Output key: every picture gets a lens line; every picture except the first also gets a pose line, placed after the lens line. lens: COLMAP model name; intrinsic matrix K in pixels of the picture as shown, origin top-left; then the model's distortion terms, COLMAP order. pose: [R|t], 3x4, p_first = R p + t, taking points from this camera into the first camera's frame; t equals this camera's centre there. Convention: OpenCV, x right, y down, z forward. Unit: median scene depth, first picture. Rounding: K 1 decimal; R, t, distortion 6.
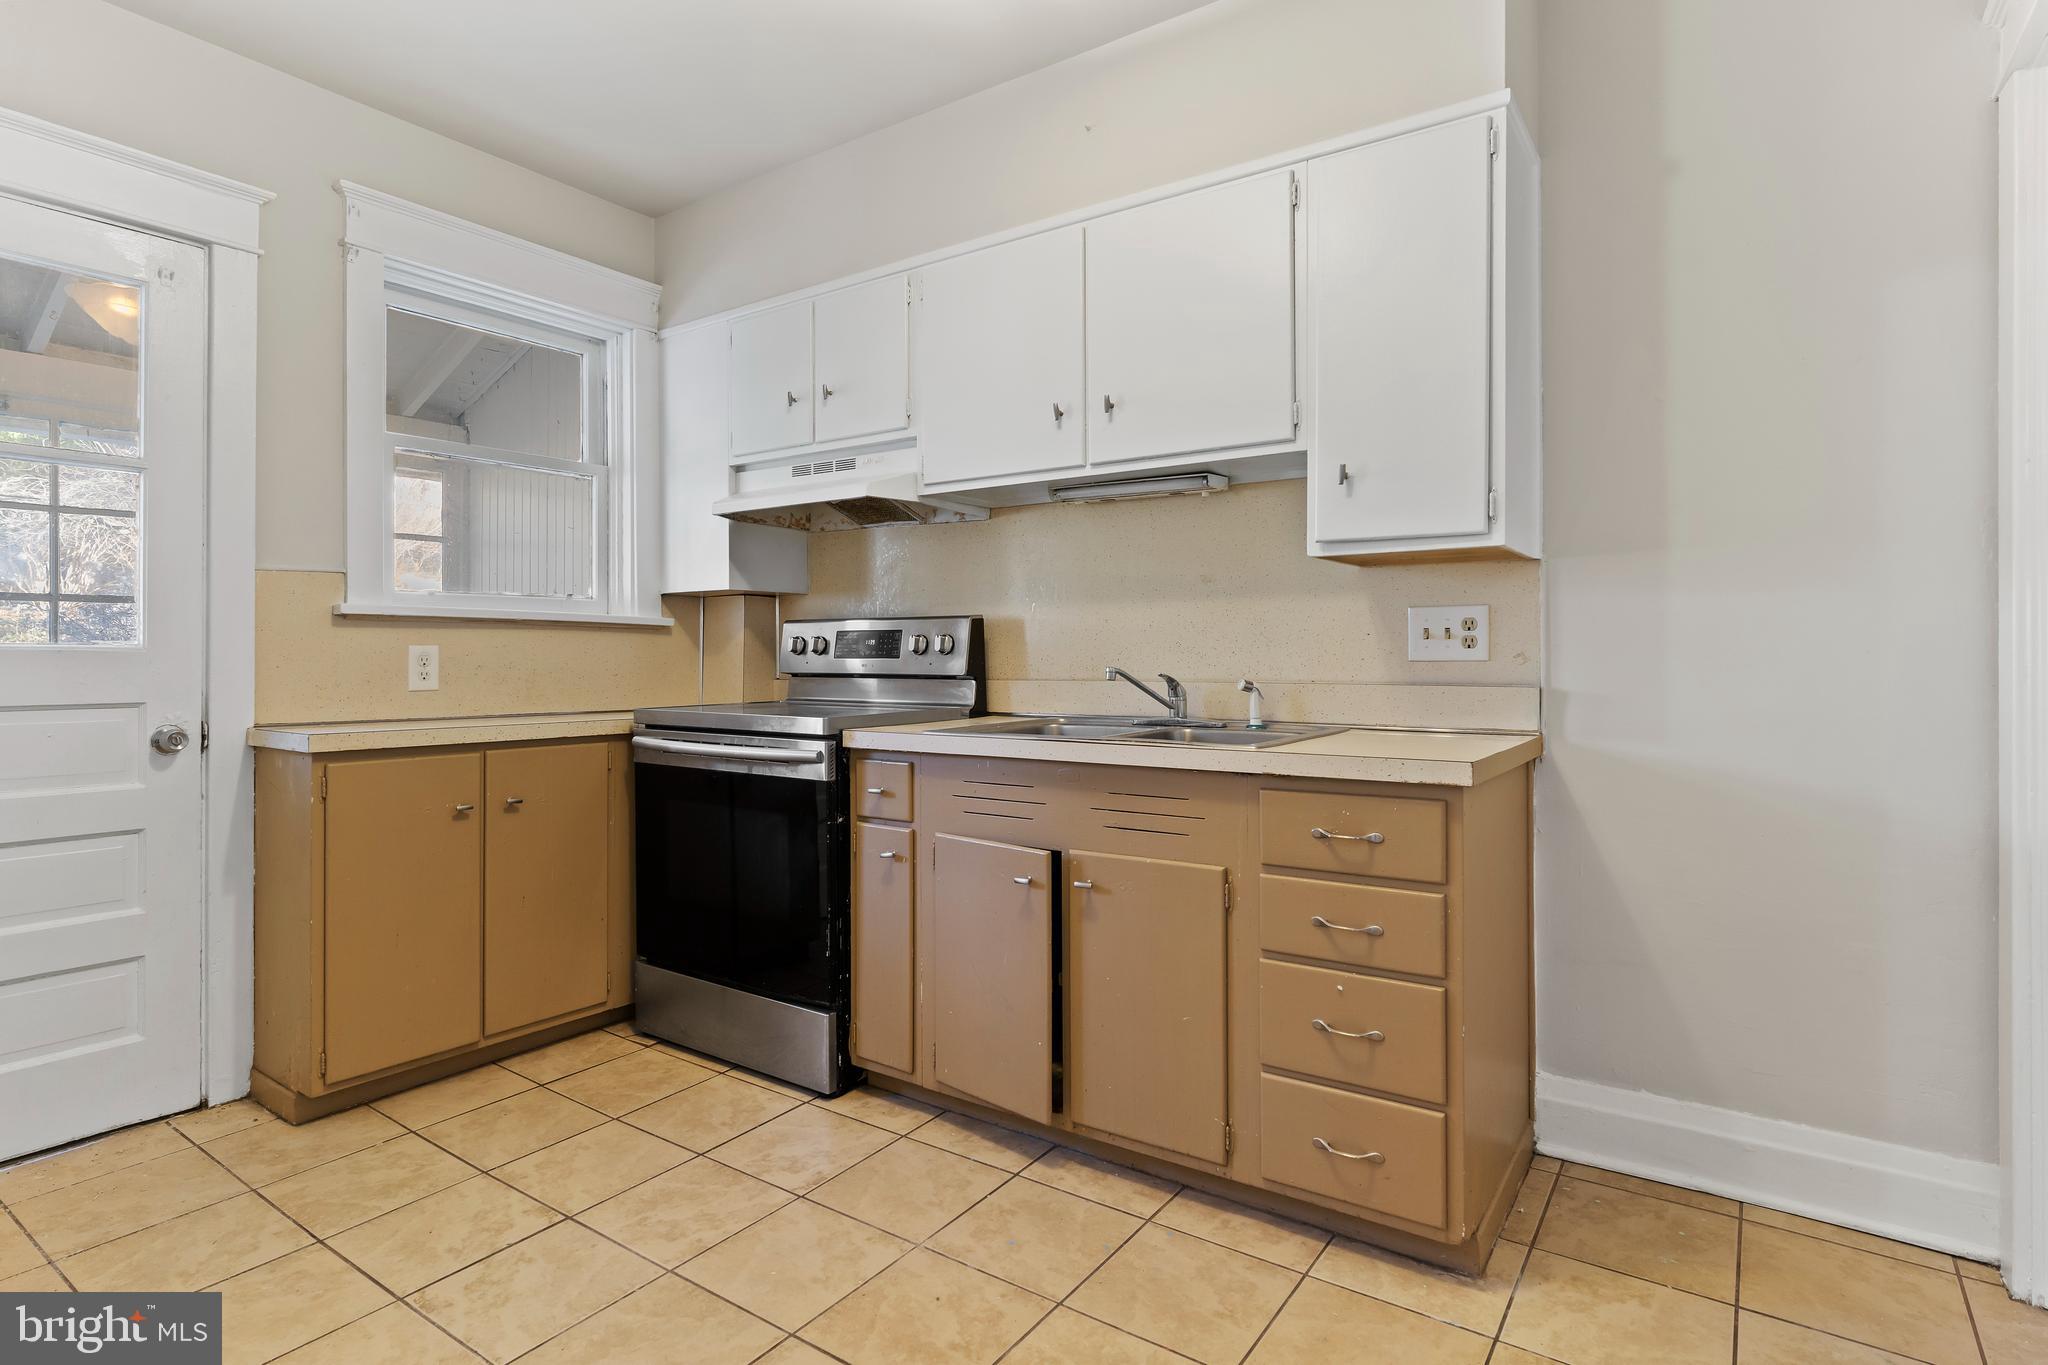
lens RADIAL K [[1052.1, 0, 1023.6], [0, 1052.1, 654.6], [0, 0, 1]] dist [0.000469, 0.000626]
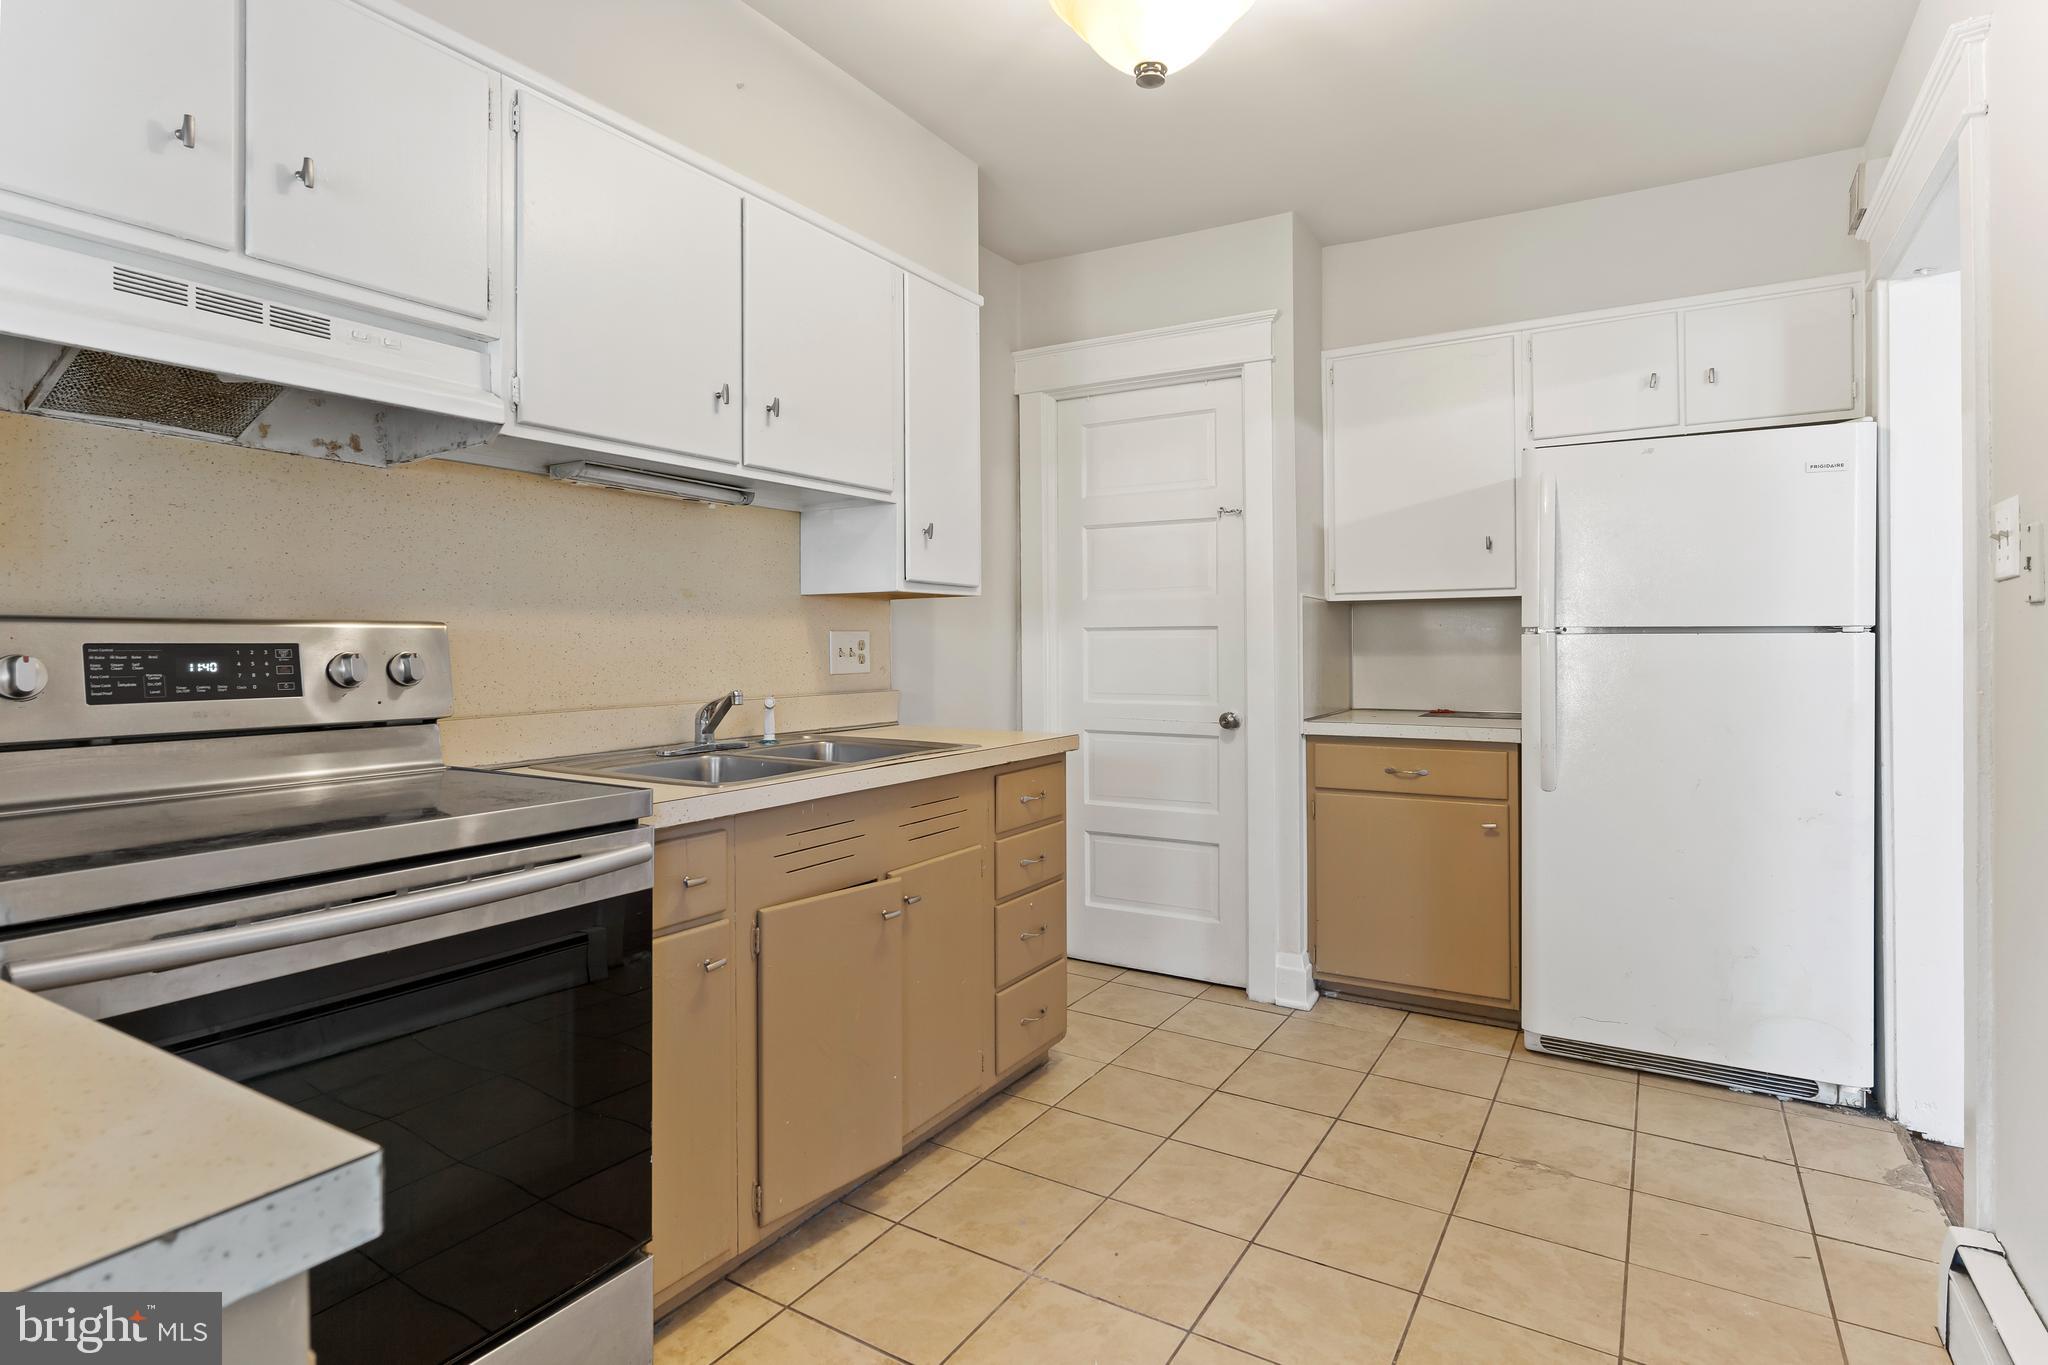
lens RADIAL K [[1047.4, 0, 1020.9], [0, 1047.4, 642.1], [0, 0, 1]] dist [-0.000722, -0.000079]
pose [[-0.053240, 0.003656, 0.998575, -0.889510], [0.004068, 0.999986, -0.003445, -0.027425], [-0.998573, 0.003879, -0.053254, 0.863927]]
